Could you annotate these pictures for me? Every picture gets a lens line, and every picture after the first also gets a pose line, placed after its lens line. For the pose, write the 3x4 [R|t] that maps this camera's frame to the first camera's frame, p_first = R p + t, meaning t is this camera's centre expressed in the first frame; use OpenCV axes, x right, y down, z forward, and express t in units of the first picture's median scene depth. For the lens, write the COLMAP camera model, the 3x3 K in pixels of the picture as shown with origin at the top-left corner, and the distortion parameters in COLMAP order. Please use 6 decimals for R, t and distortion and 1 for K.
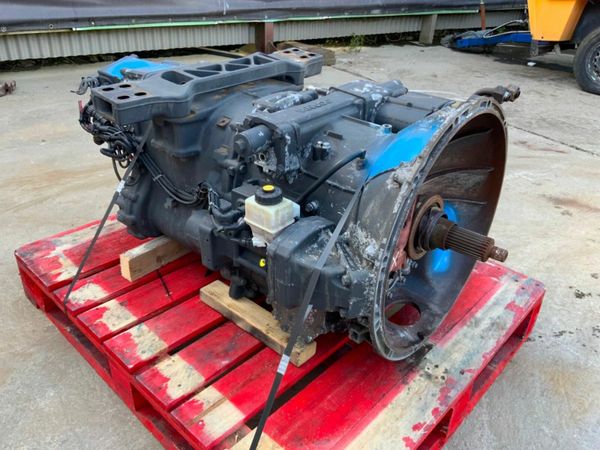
lens RADIAL K [[499.5, 0, 300.0], [0, 499.5, 225.0], [0, 0, 1]] dist [0.010468, -0.061871]
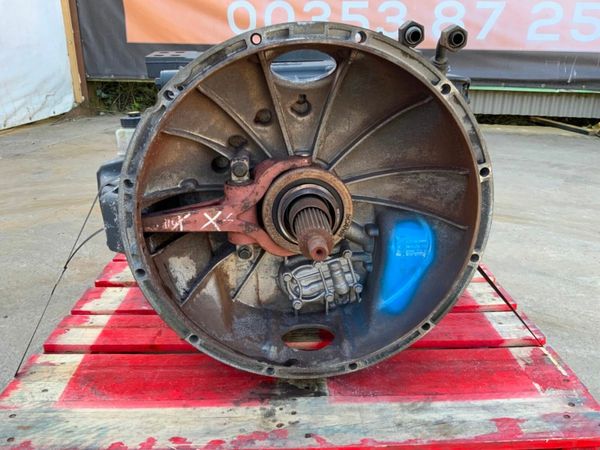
lens RADIAL K [[499.5, 0, 300.0], [0, 499.5, 225.0], [0, 0, 1]] dist [0.010468, -0.061871]
pose [[0.699267, 0.216546, -0.681274, 0.695096], [-0.328143, 0.943912, -0.036783, 0.049823], [0.635097, 0.249277, 0.731104, 0.404109]]
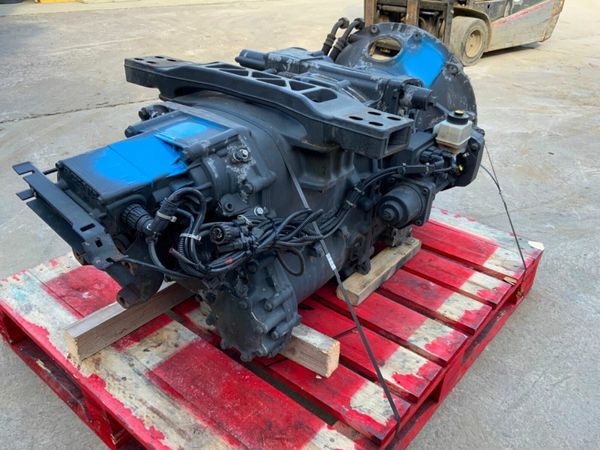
lens RADIAL K [[499.5, 0, 300.0], [0, 499.5, 225.0], [0, 0, 1]] dist [0.010468, -0.061871]
pose [[-0.051482, -0.526695, 0.848494, -1.040841], [0.450968, 0.745803, 0.490313, -0.545321], [-0.891054, 0.407886, 0.199127, 0.949110]]
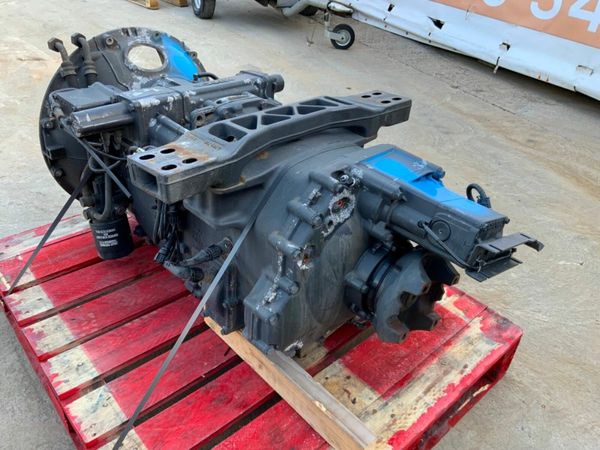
lens RADIAL K [[499.5, 0, 300.0], [0, 499.5, 225.0], [0, 0, 1]] dist [0.010468, -0.061871]
pose [[-0.990870, -0.132111, 0.026907, -0.221862], [-0.038113, 0.465897, 0.884018, -1.025174], [-0.129325, 0.874921, -0.466679, 1.661999]]
